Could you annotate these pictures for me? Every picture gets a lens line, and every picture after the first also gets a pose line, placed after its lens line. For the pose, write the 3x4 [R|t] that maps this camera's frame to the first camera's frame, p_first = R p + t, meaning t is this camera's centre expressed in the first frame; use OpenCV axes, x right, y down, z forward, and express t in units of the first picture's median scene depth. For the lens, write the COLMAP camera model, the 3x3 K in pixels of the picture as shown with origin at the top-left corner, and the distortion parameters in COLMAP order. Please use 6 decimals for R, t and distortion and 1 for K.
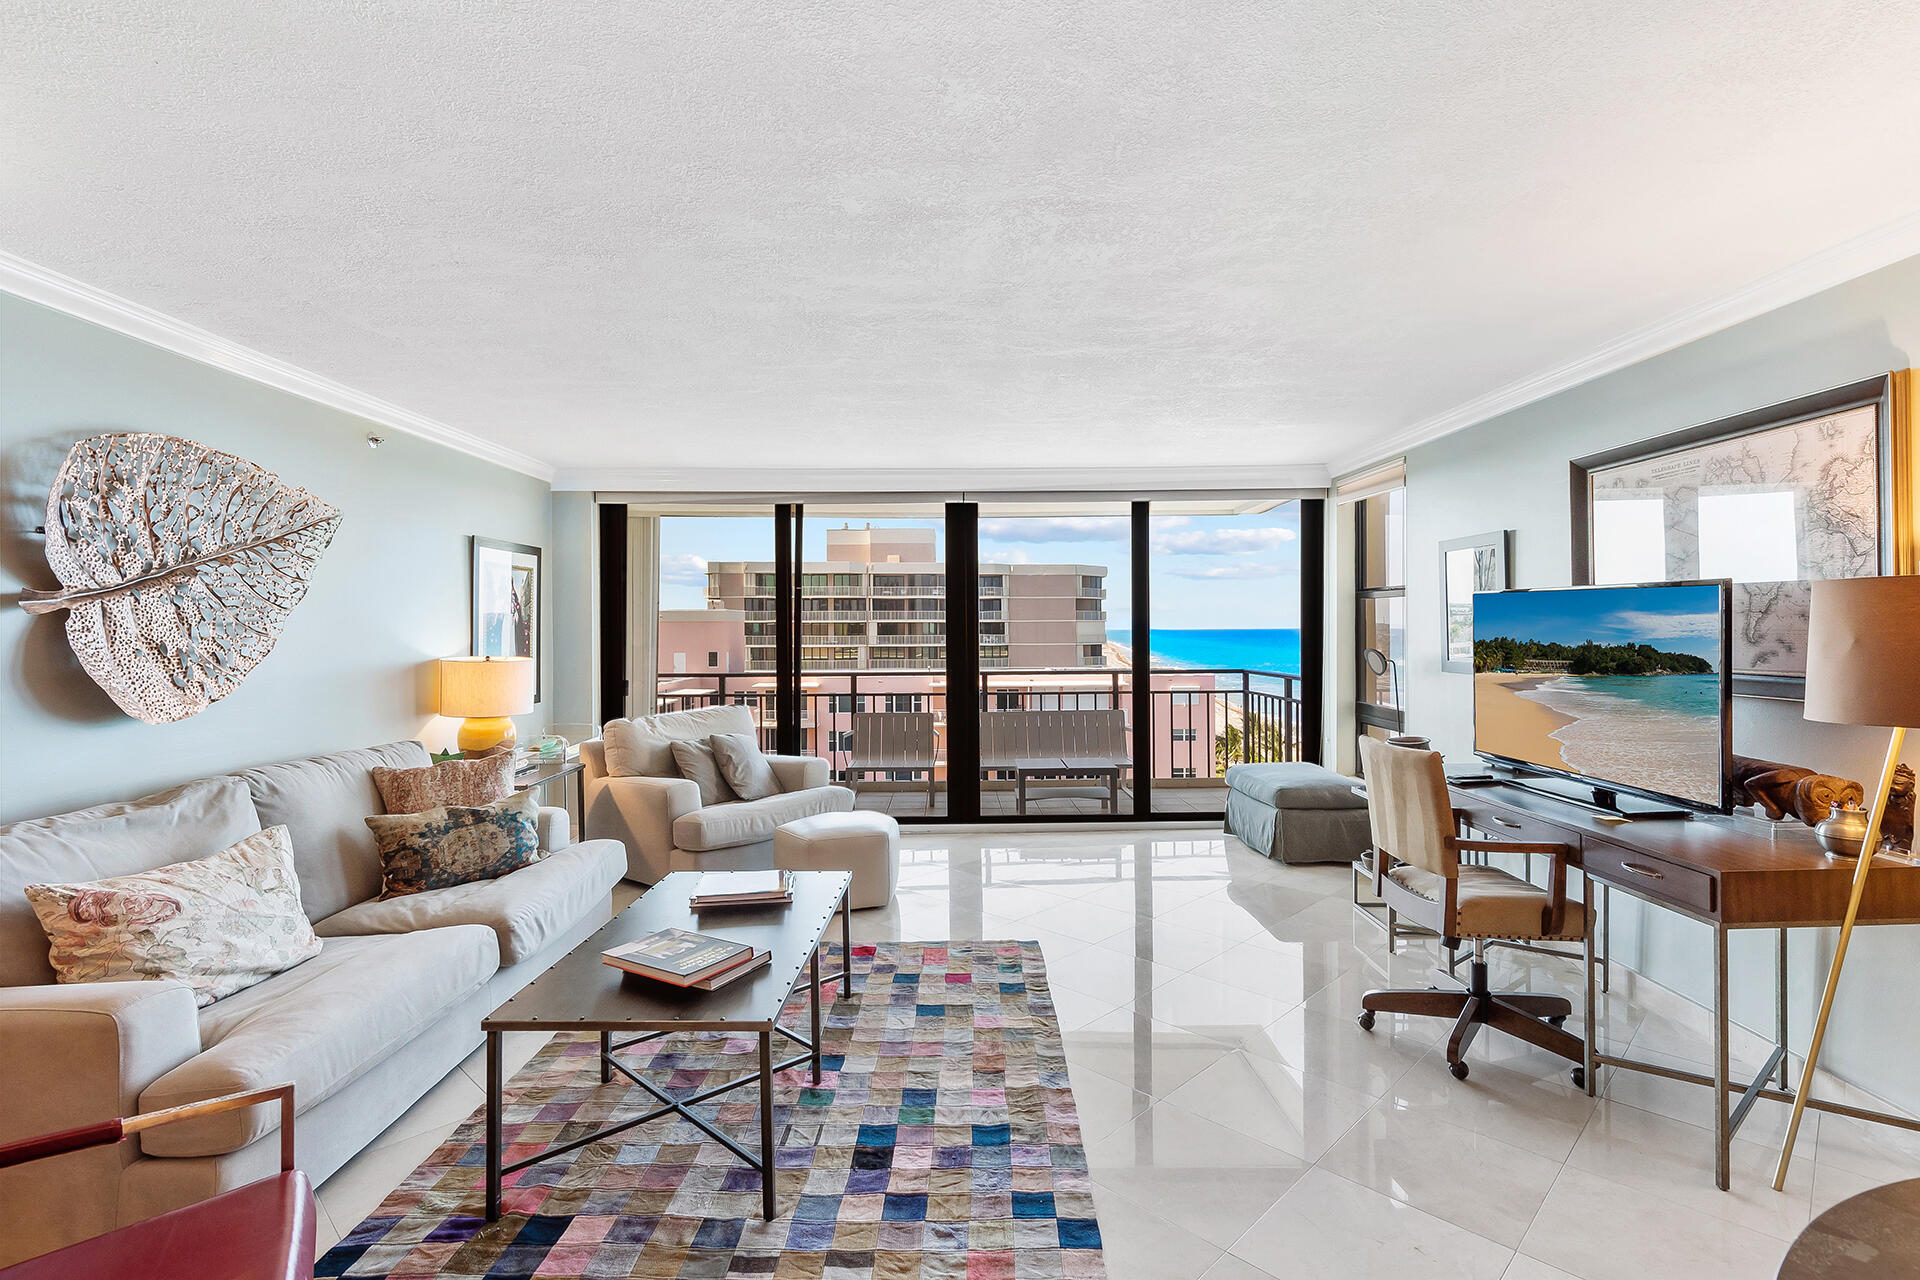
lens RADIAL K [[907.9, 0, 962.1], [0, 907.9, 635.0], [0, 0, 1]] dist [0.010213, -0.000941]
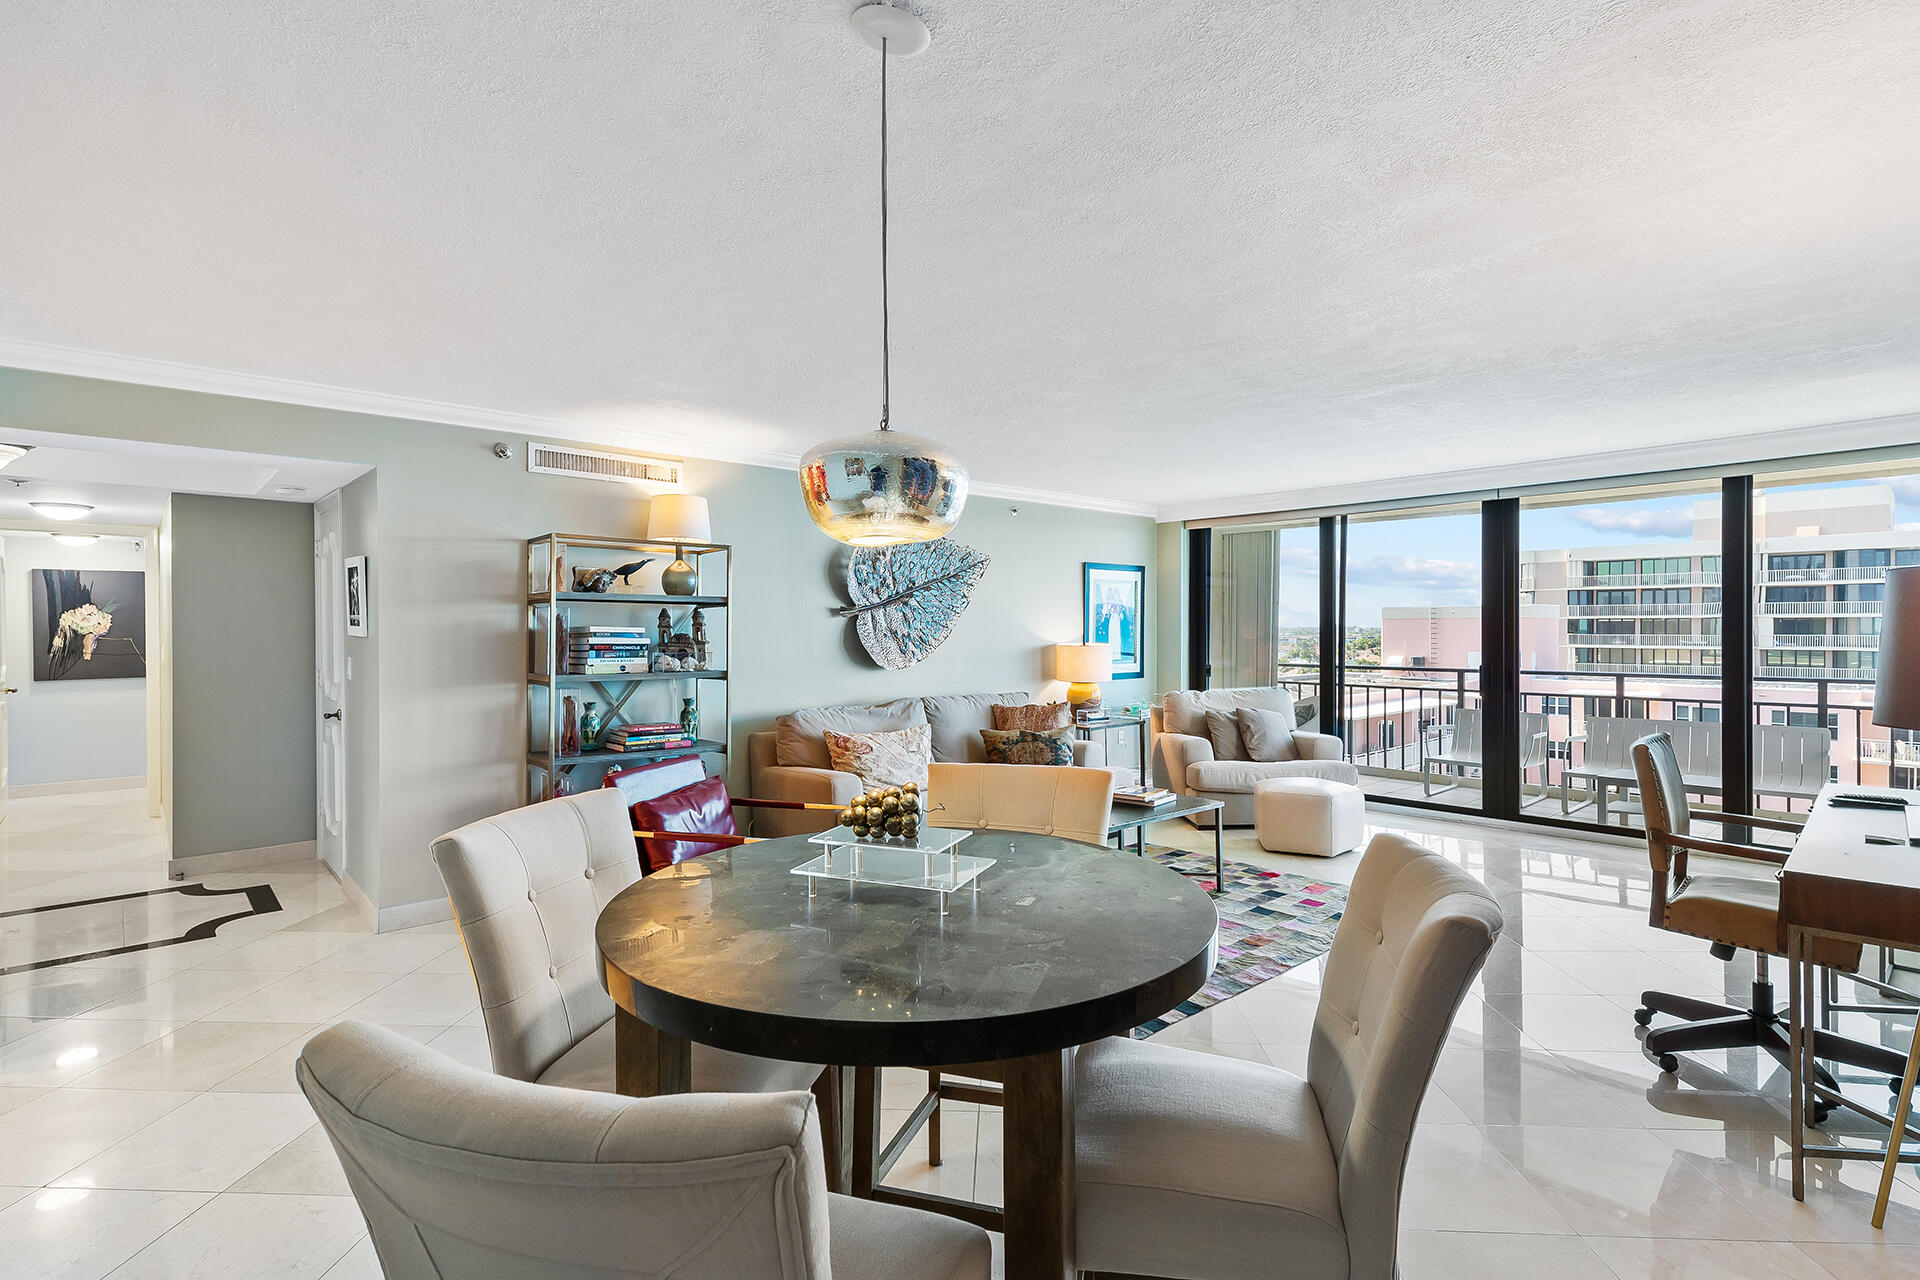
lens RADIAL K [[907.9, 0, 962.1], [0, 907.9, 635.0], [0, 0, 1]] dist [0.010213, -0.000941]
pose [[0.664672, 0.009254, -0.747078, 0.651983], [-0.006517, 0.999957, 0.006588, 0.002981], [0.747107, 0.000490, 0.664703, -0.209628]]
